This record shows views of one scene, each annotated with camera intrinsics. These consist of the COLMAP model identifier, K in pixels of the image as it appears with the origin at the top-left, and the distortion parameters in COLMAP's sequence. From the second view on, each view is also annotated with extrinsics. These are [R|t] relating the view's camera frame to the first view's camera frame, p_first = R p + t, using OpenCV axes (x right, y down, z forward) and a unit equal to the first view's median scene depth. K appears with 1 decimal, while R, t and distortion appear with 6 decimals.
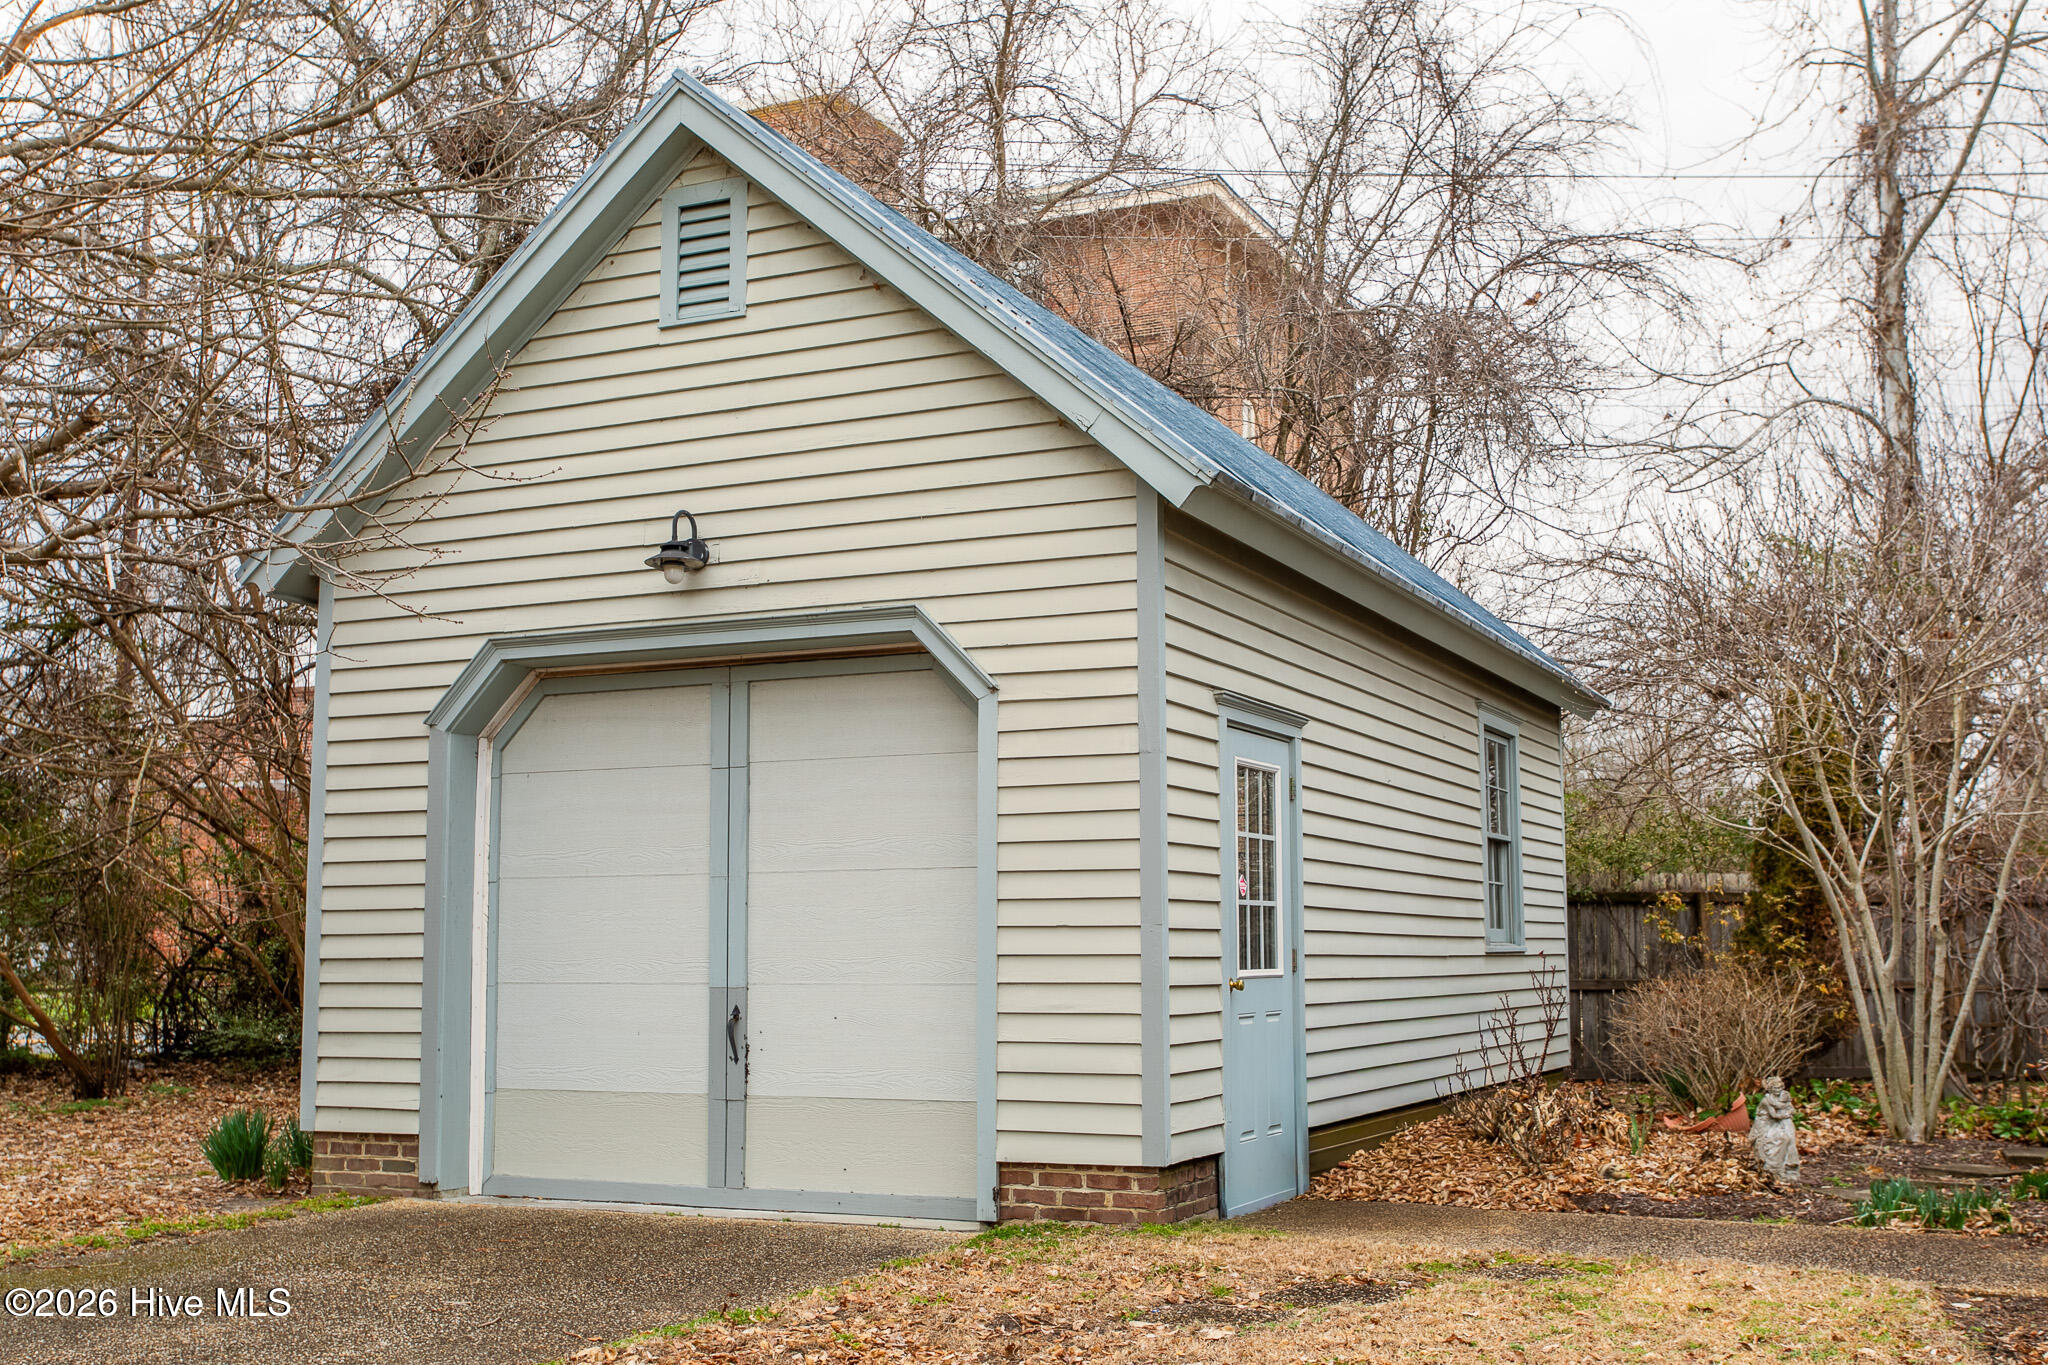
lens RADIAL K [[2165.1, 0, 1024.3], [0, 2165.1, 676.6], [0, 0, 1]] dist [0.000059, 0.000000]
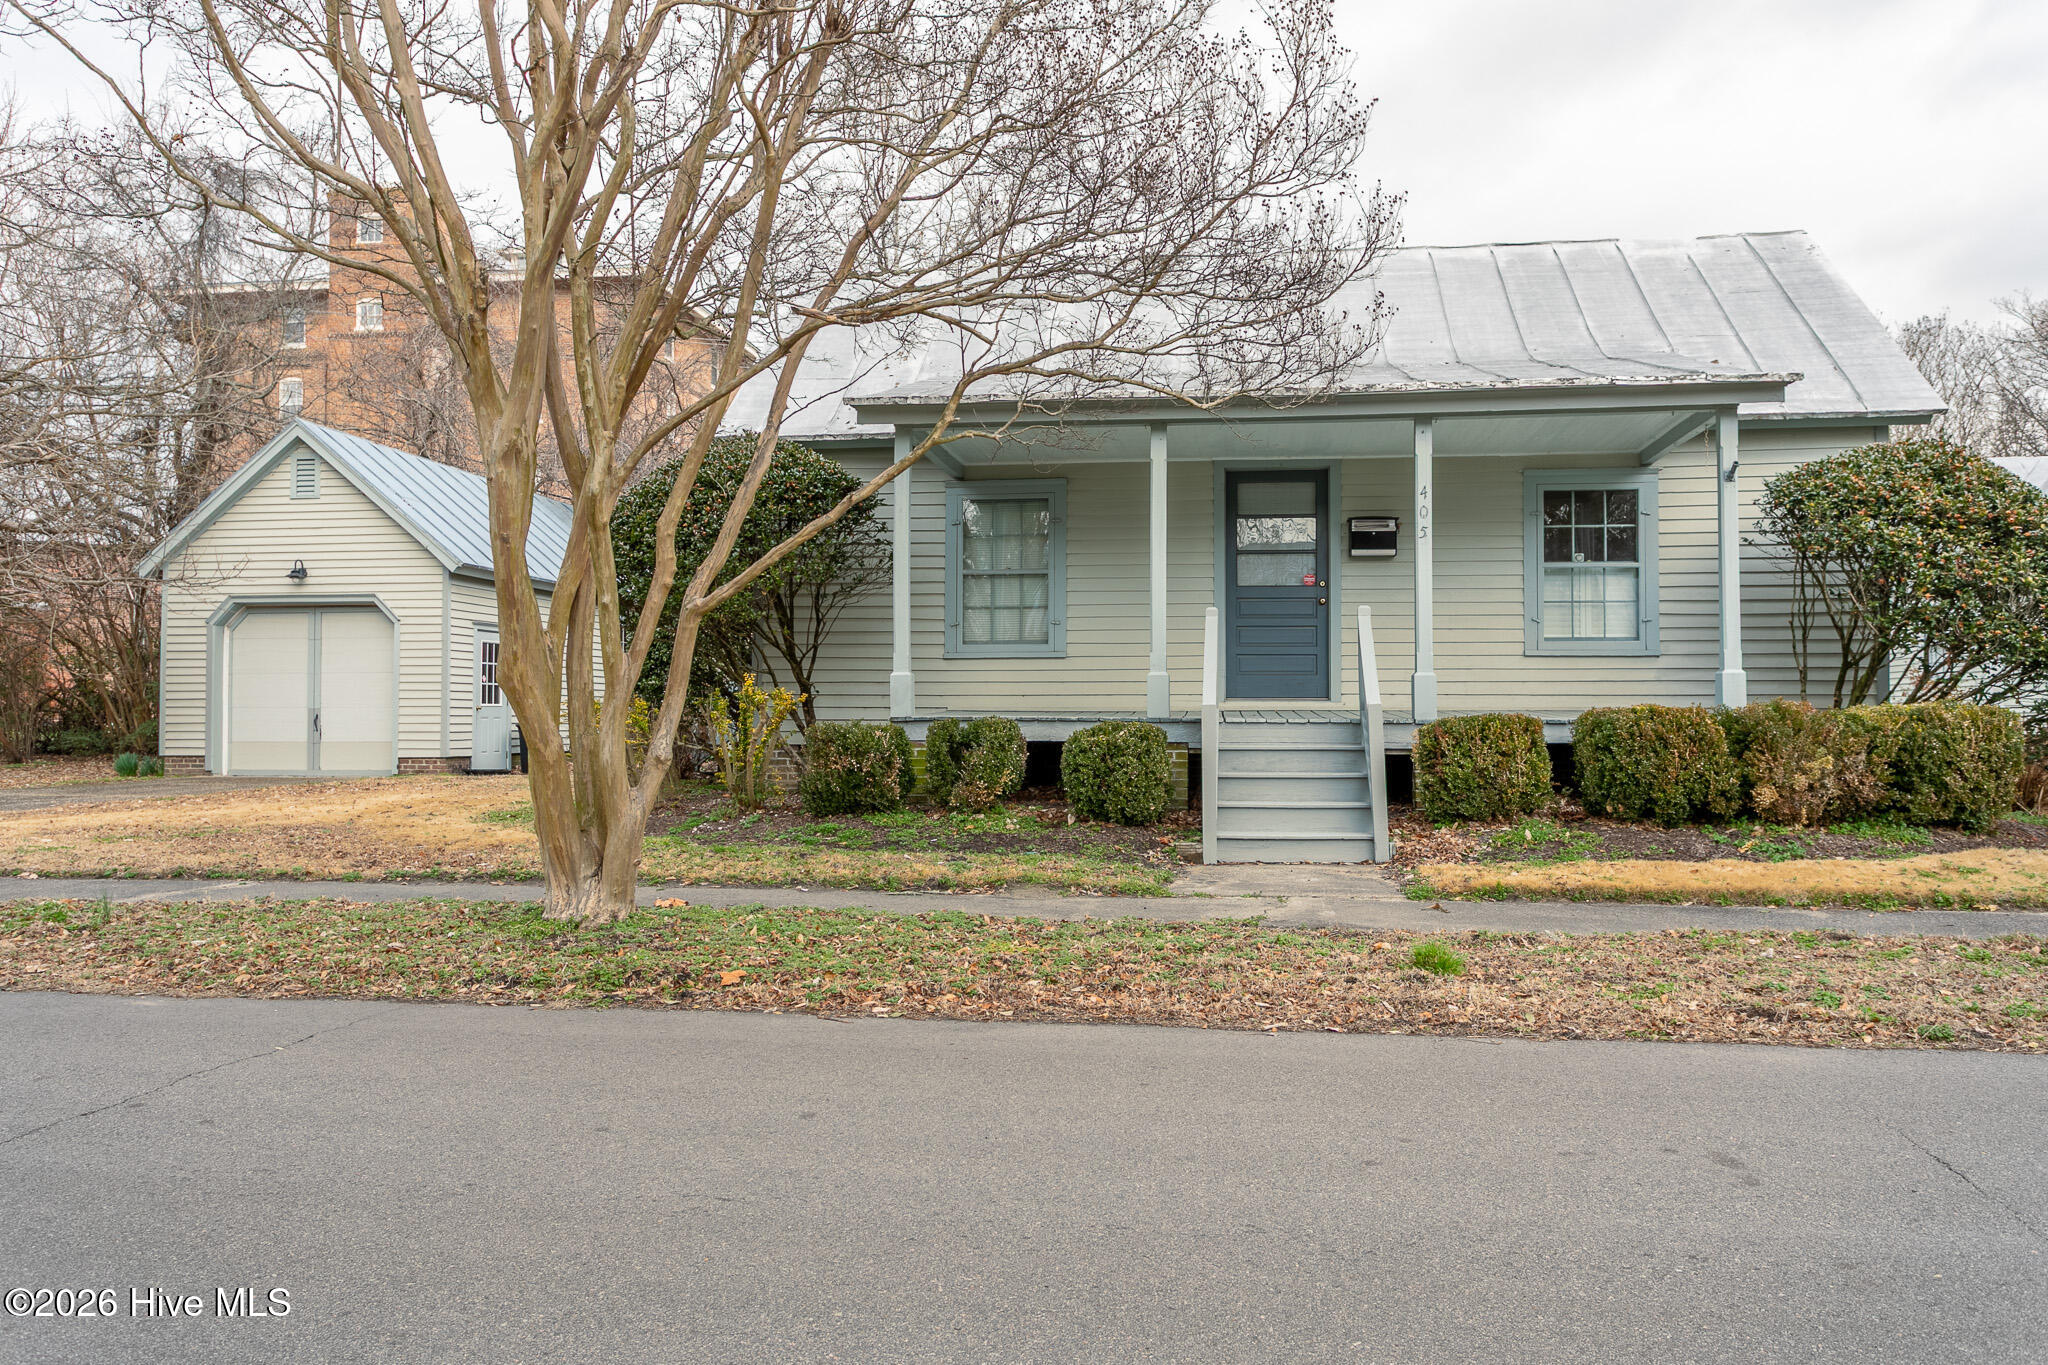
lens RADIAL K [[1470.7, 0, 1041.7], [0, 1470.7, 672.7], [0, 0, 1]] dist [-0.007108, -0.001953]
pose [[0.954905, 0.012814, 0.296635, 0.246567], [-0.041302, 0.995088, 0.089969, -0.148930], [-0.294025, -0.098163, 0.950743, -1.378950]]
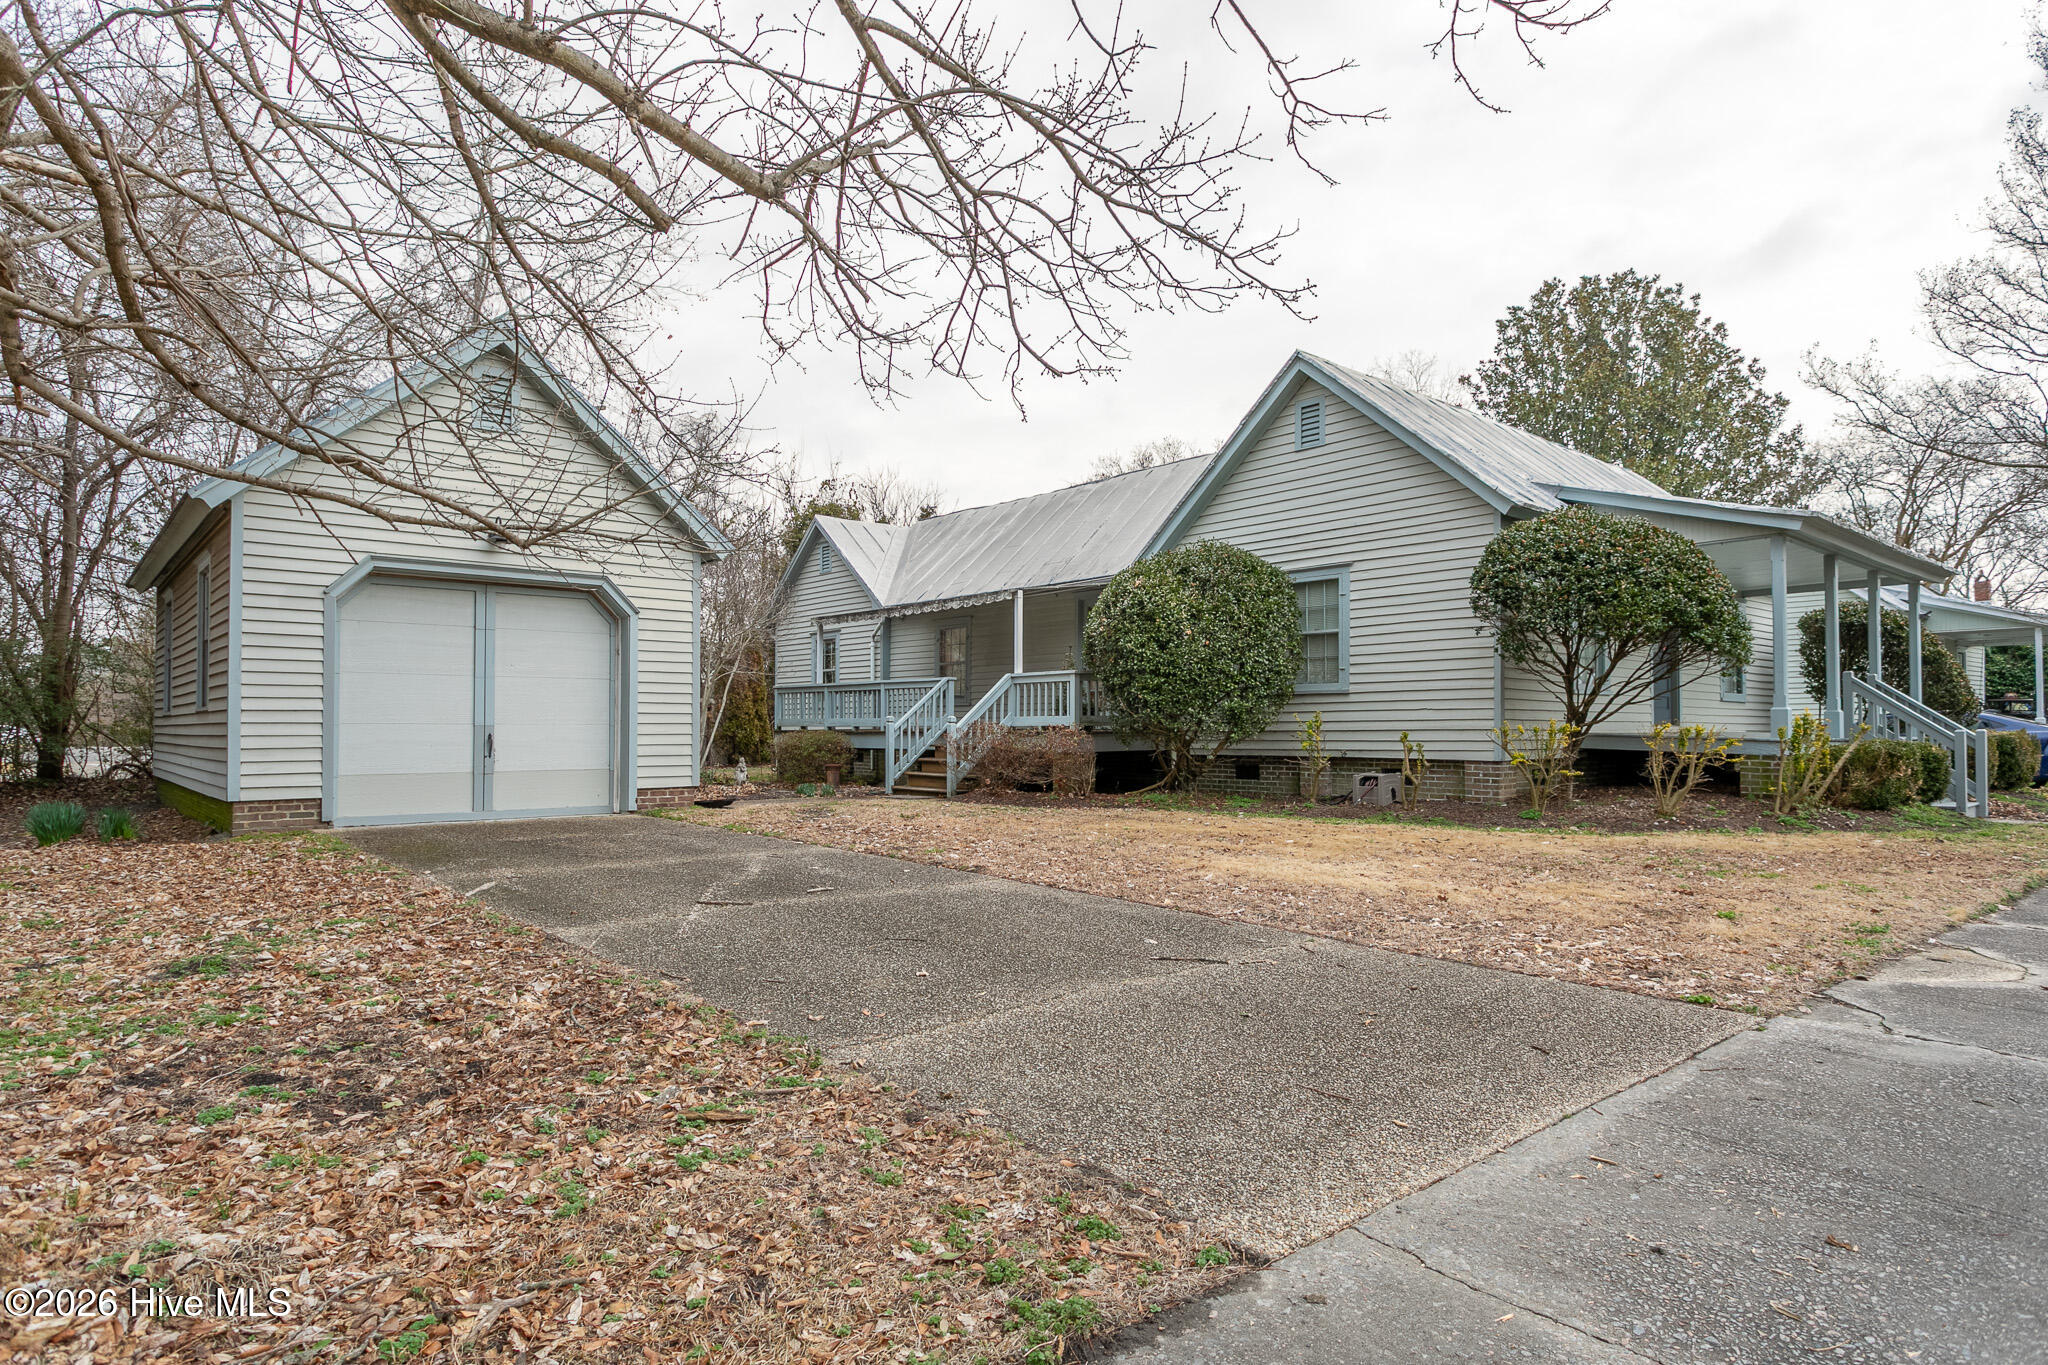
lens RADIAL K [[1156.5, 0, 1028.3], [0, 1156.5, 700.7], [0, 0, 1]] dist [0.005023, -0.001477]
pose [[0.411415, 0.025611, 0.911088, -1.021604], [-0.117887, 0.992704, 0.025328, 0.018872], [-0.903792, -0.117826, 0.411432, -0.021641]]
